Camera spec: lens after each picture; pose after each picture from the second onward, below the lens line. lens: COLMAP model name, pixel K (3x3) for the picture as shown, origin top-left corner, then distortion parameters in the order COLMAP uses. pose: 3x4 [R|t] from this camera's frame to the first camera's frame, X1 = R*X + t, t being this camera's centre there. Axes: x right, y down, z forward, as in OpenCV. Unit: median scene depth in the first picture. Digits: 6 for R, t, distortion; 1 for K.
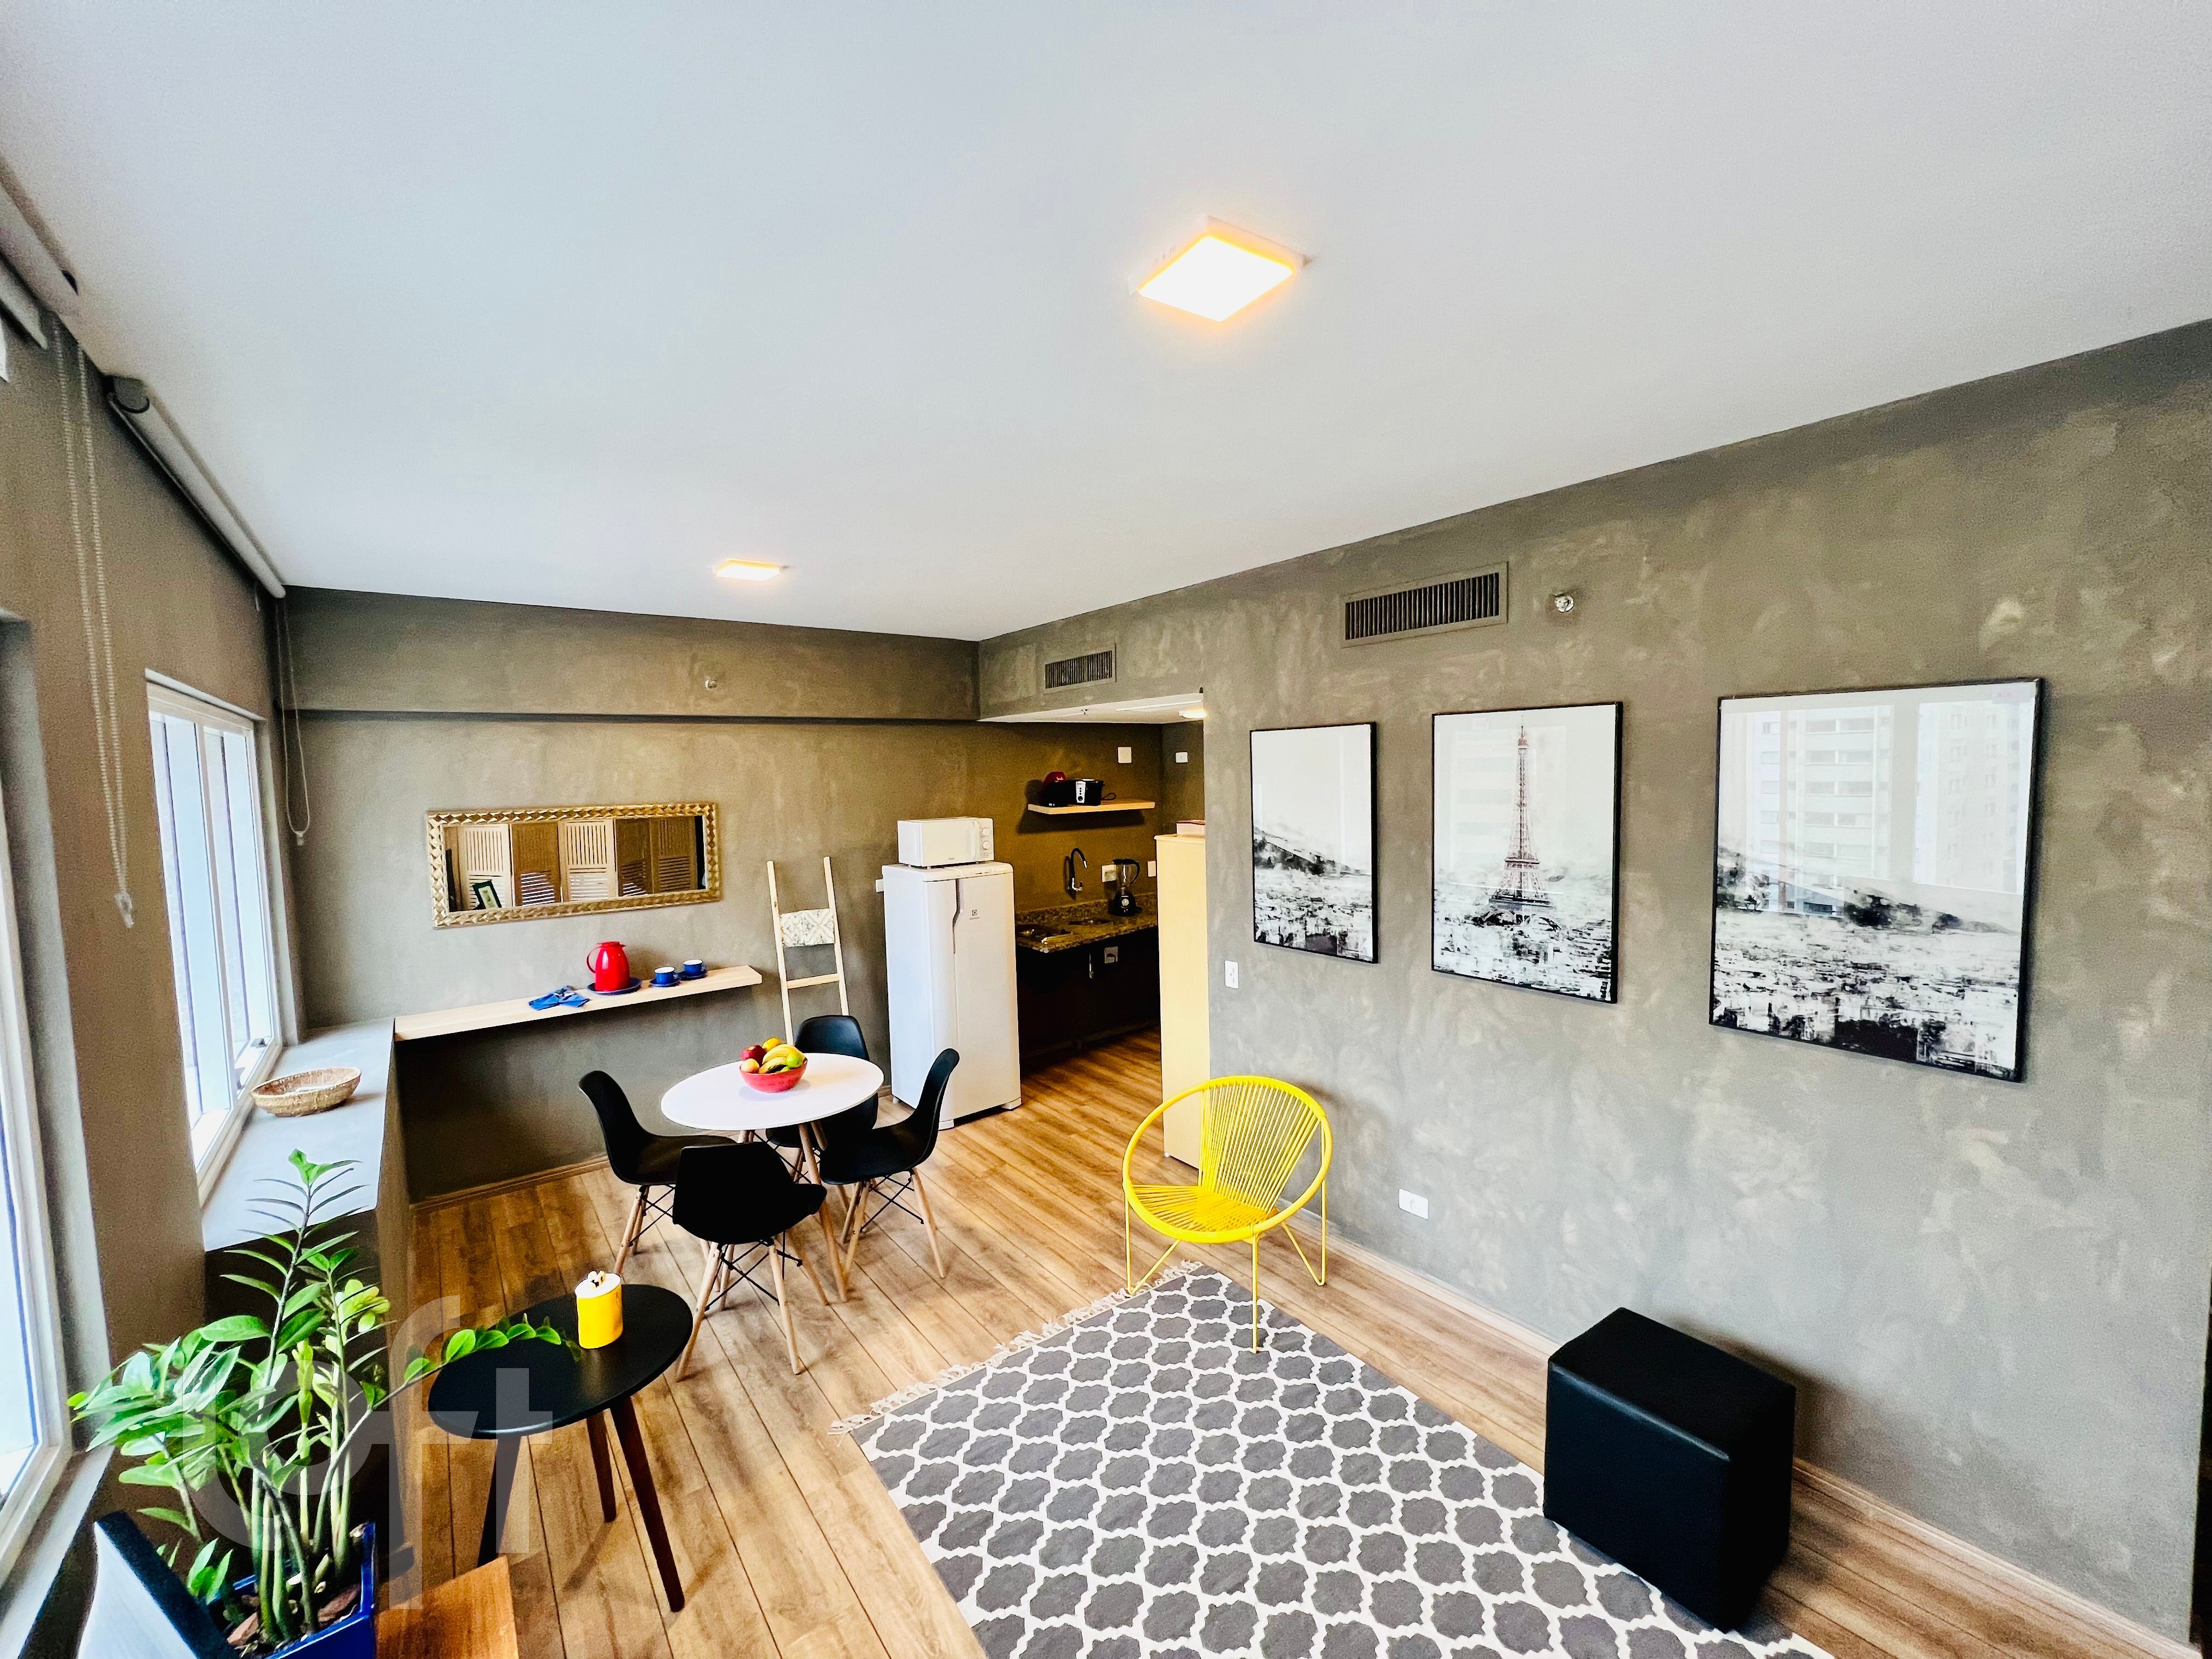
lens RADIAL K [[889.8, 0, 1104.3], [0, 889.8, 825.3], [0, 0, 1]] dist [-0.001144, -0.000133]
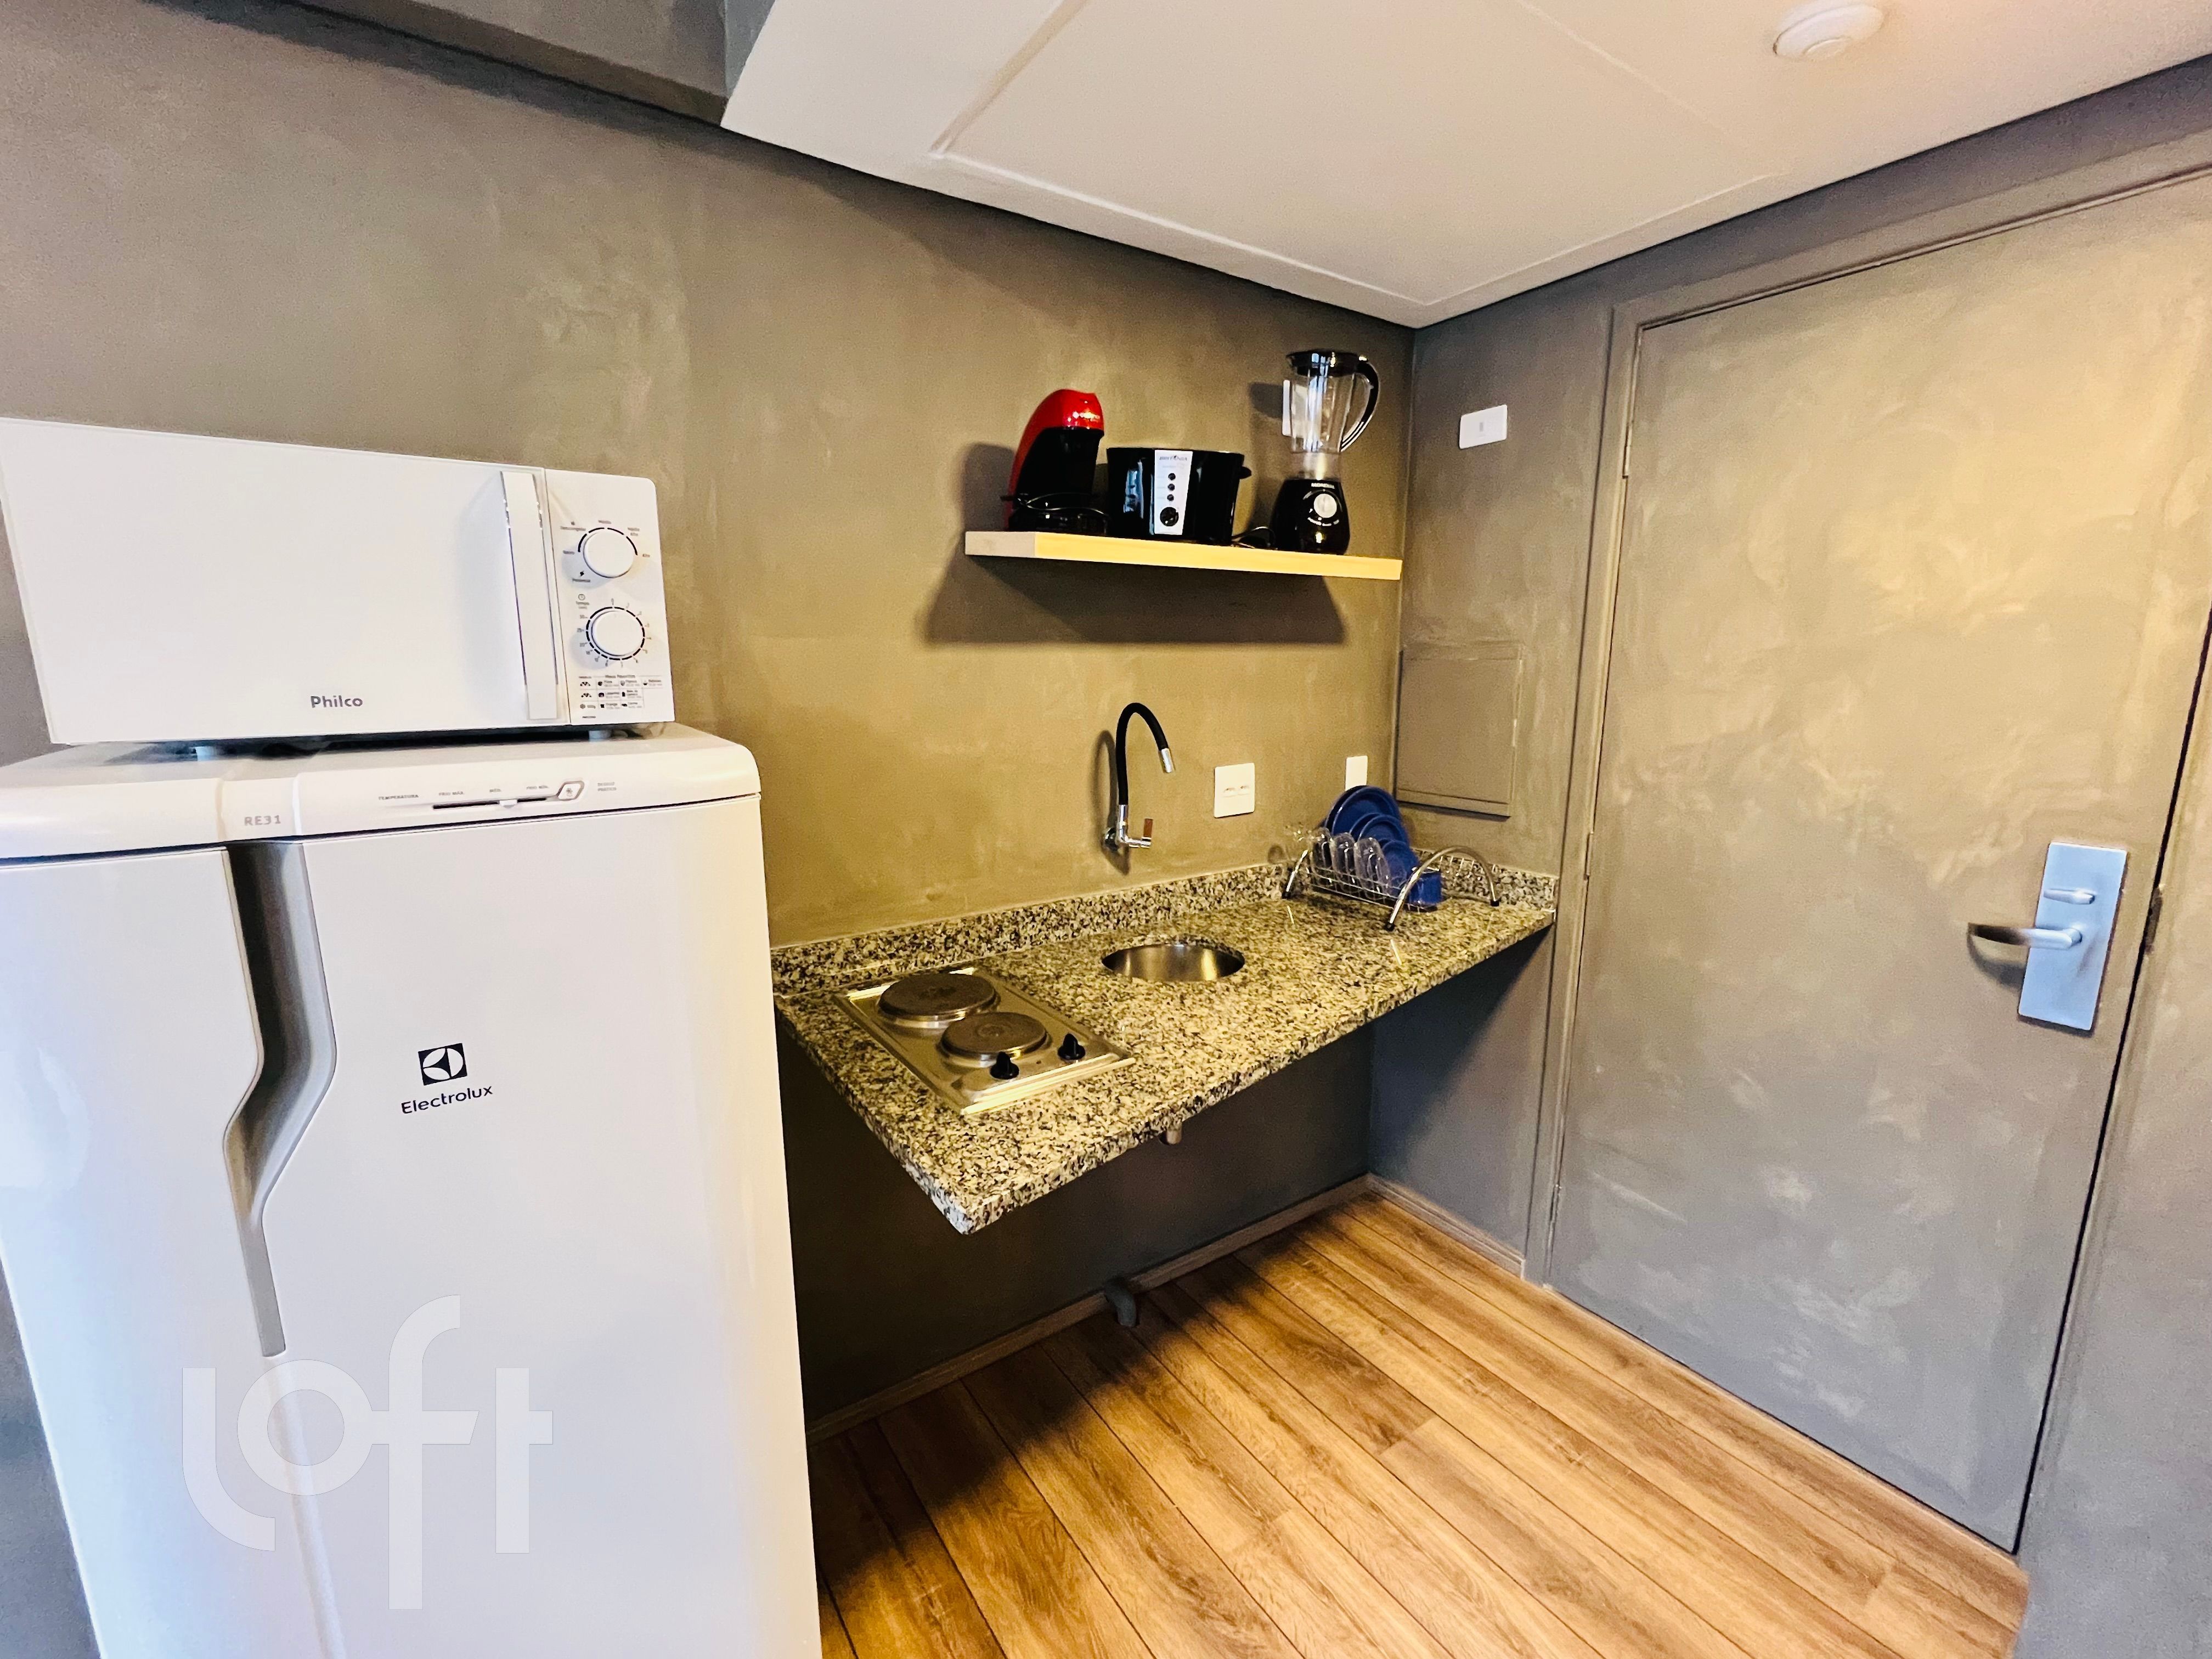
lens RADIAL K [[937.0, 0, 1110.3], [0, 937.0, 831.3], [0, 0, 1]] dist [-0.001075, 0.000863]
pose [[0.997815, 0.038170, -0.053928, -0.042286], [-0.031452, 0.992233, 0.120349, 0.058105], [0.058103, -0.118390, 0.991266, 1.317050]]
